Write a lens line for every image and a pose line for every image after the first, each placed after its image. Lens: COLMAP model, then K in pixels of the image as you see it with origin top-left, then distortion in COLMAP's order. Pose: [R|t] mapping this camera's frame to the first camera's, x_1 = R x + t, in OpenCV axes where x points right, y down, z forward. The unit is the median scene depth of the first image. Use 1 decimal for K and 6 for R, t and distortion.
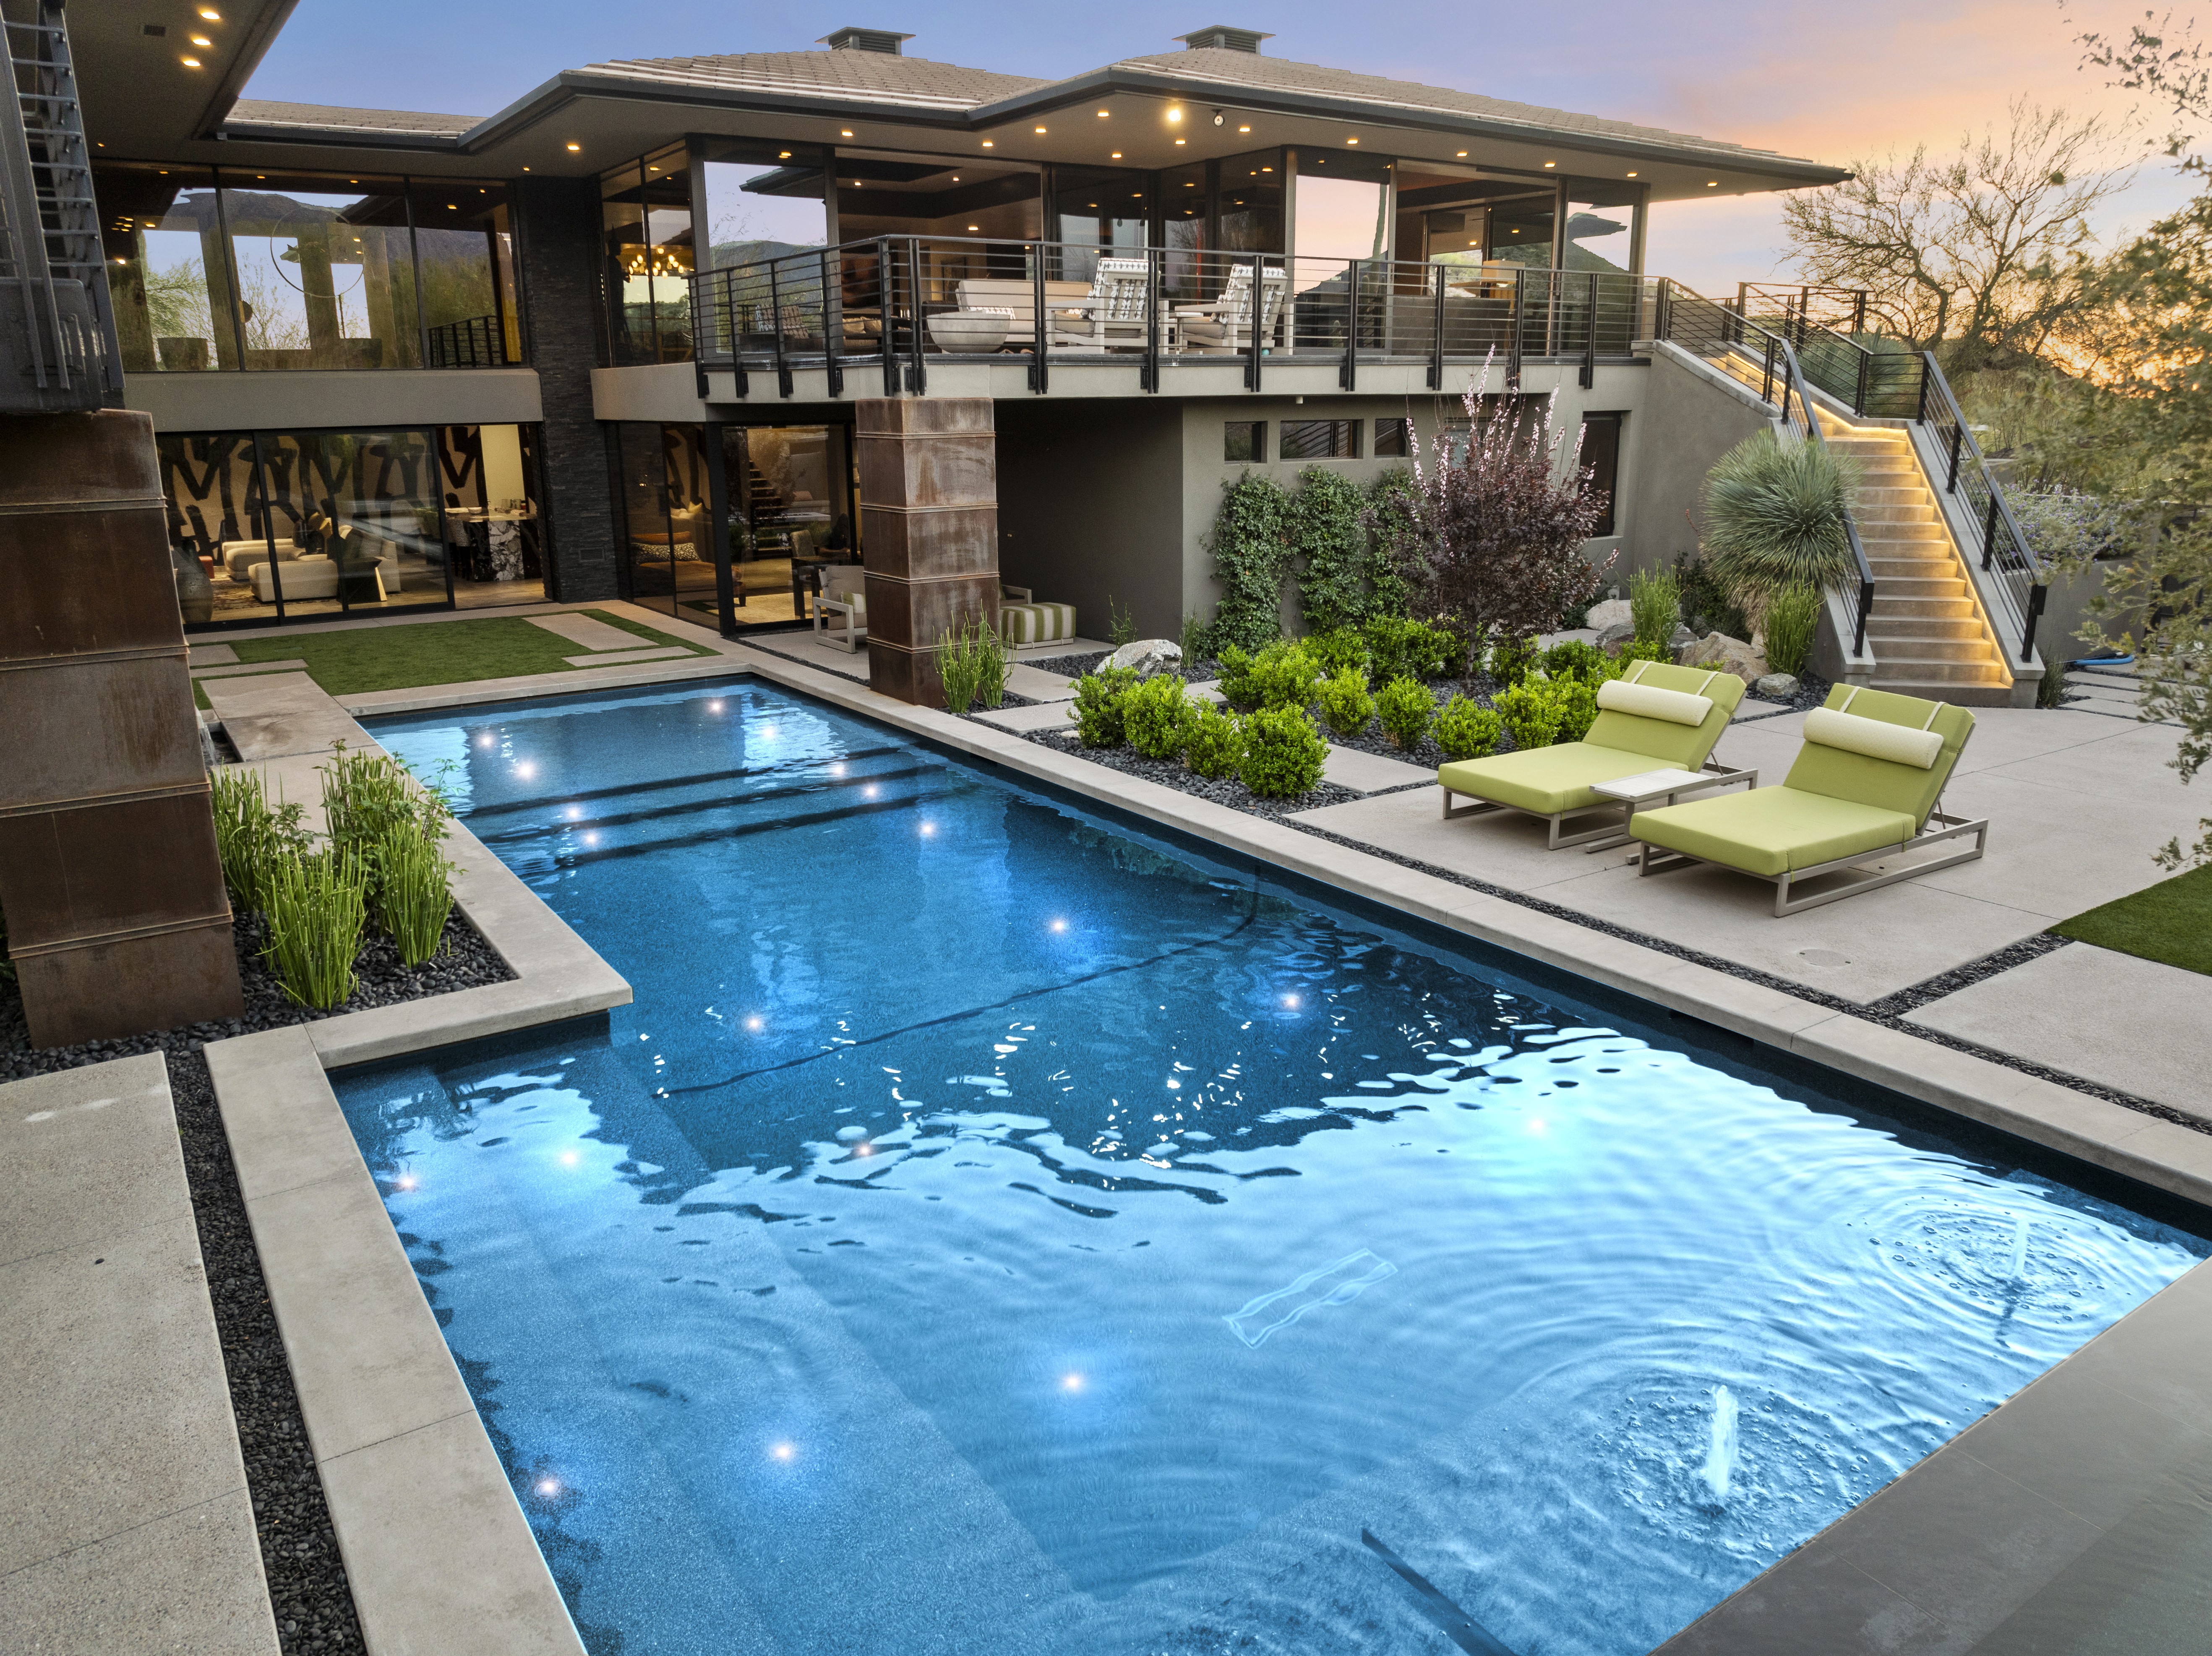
lens RADIAL K [[1546.9, 0, 1112.6], [0, 1546.9, 830.0], [0, 0, 1]] dist [-0.052405, 0.024040]
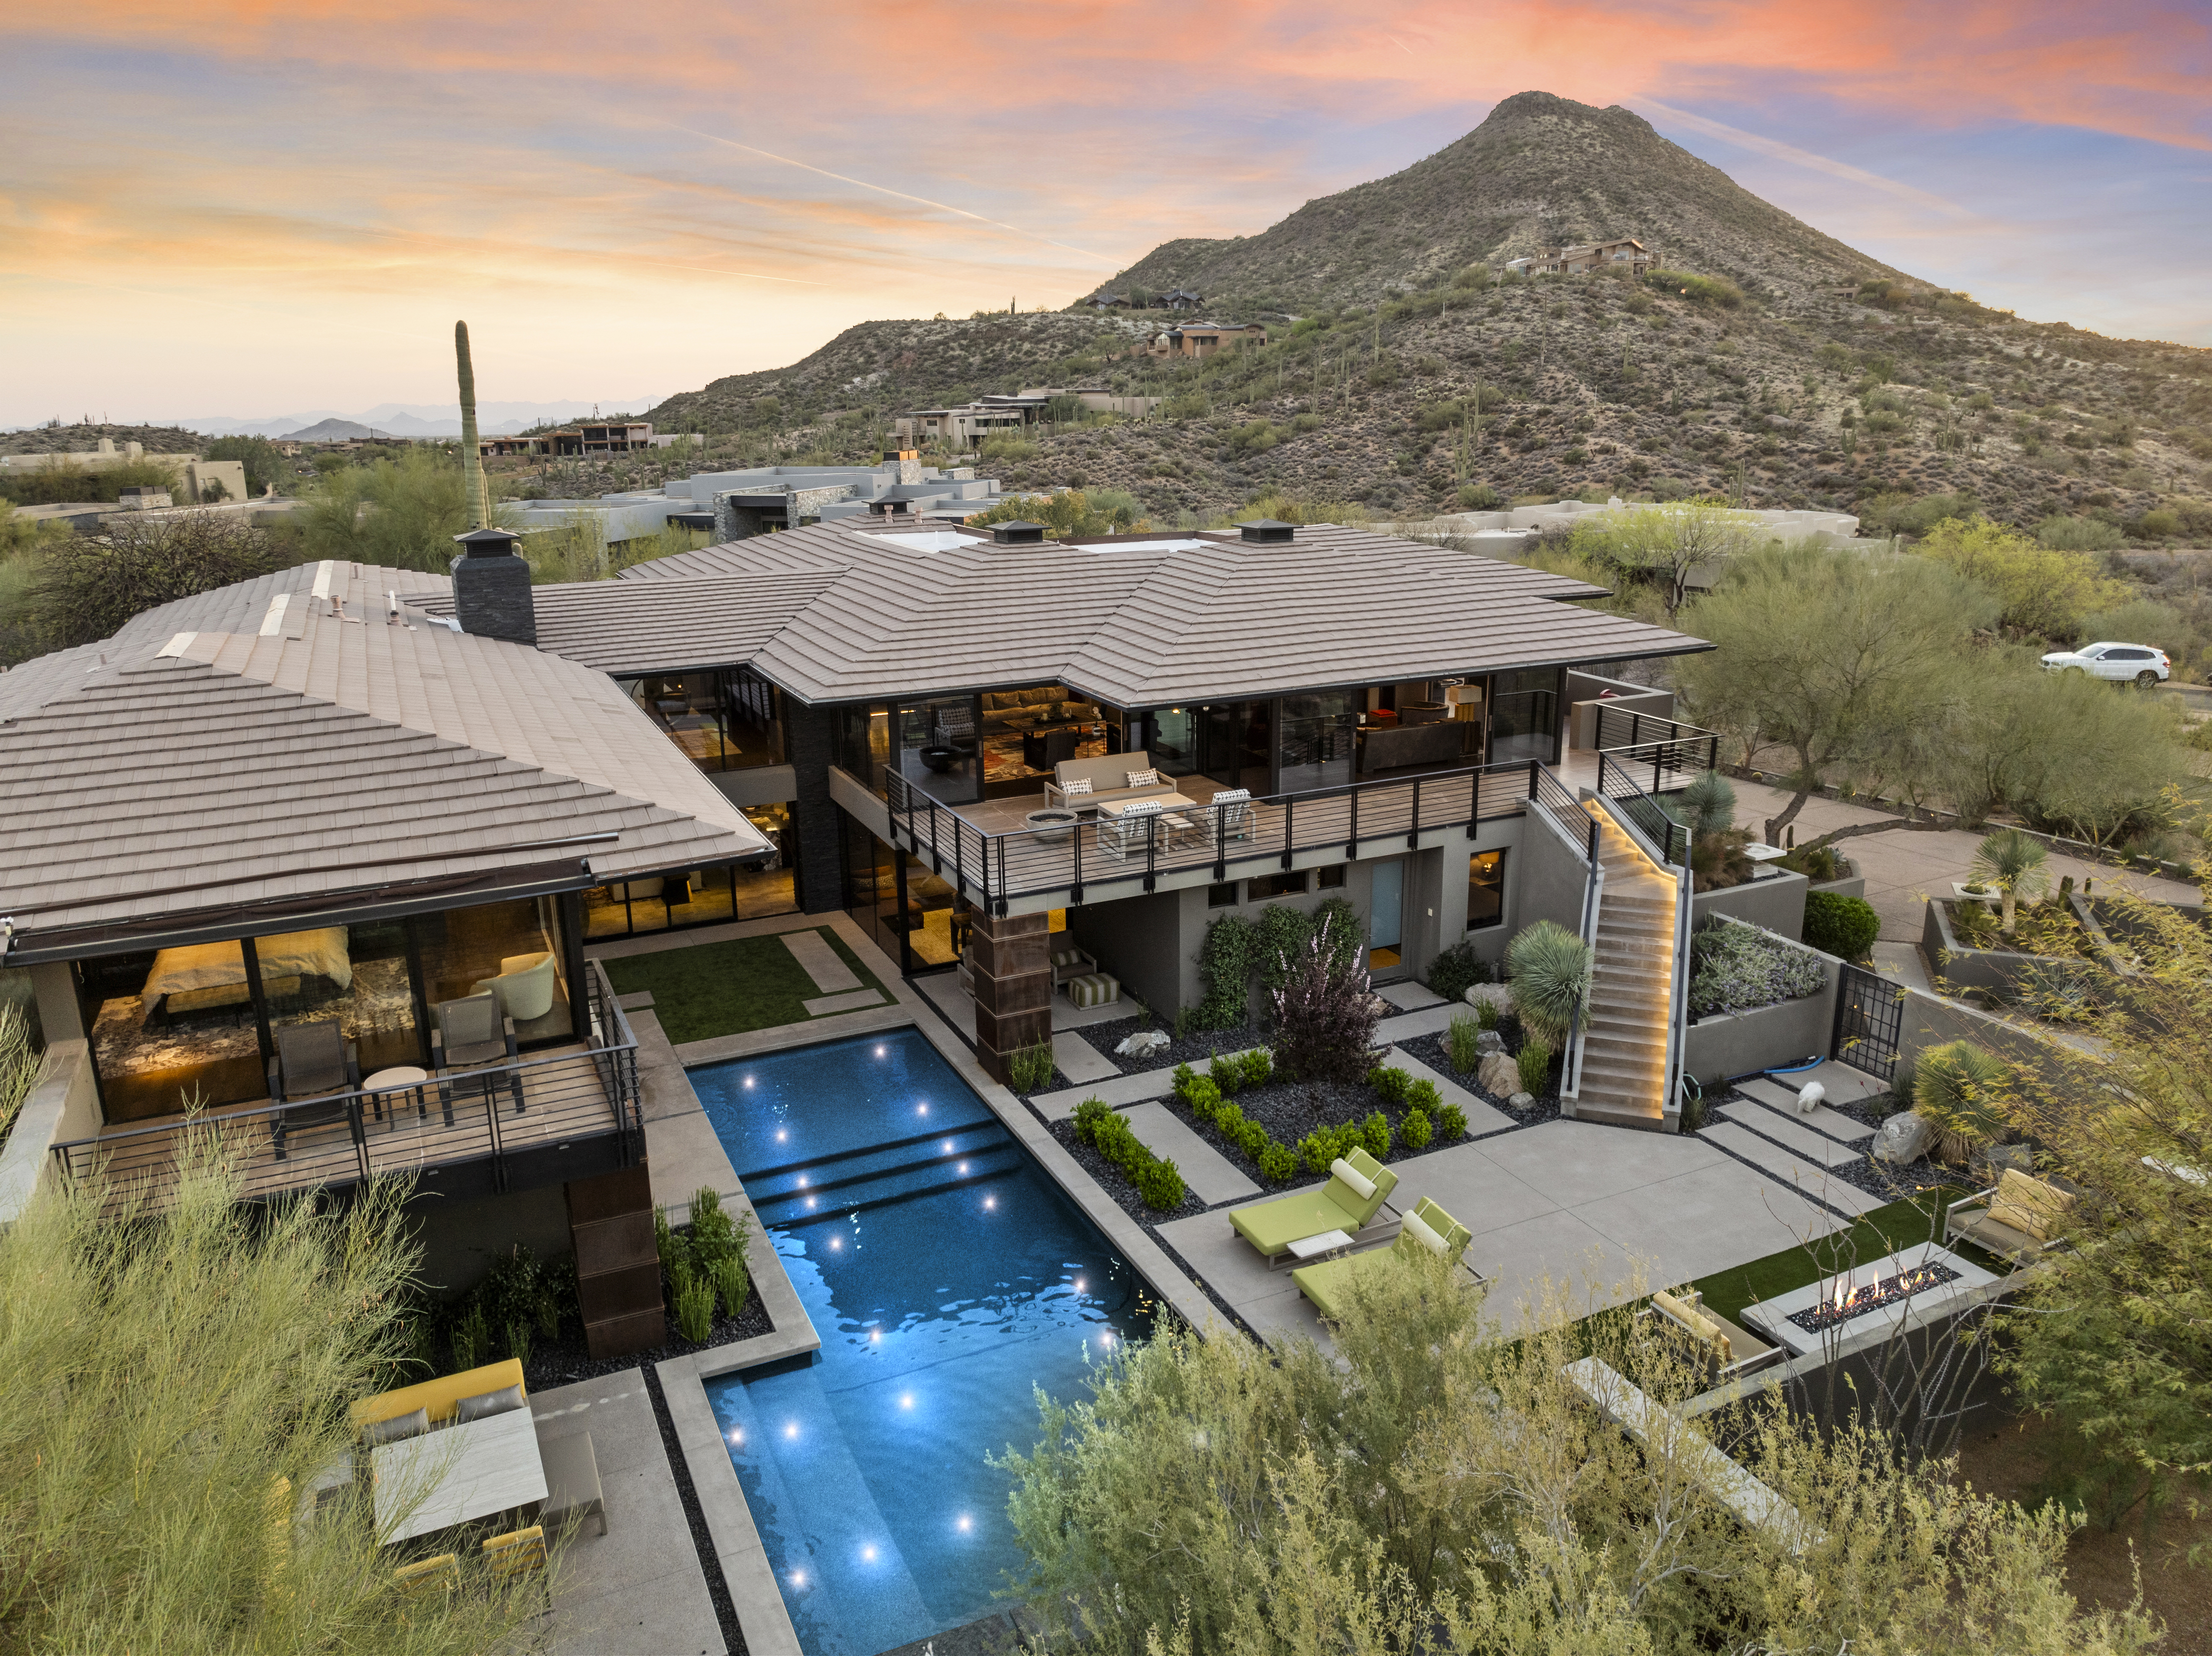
lens RADIAL K [[1546.9, 0, 1108.3], [0, 1546.9, 819.7], [0, 0, 1]] dist [-0.052405, 0.024040]
pose [[0.987770, 0.038731, -0.151032, 0.242097], [-0.038828, 0.999243, 0.002311, -0.386513], [0.151007, 0.003581, 0.988526, -0.684561]]
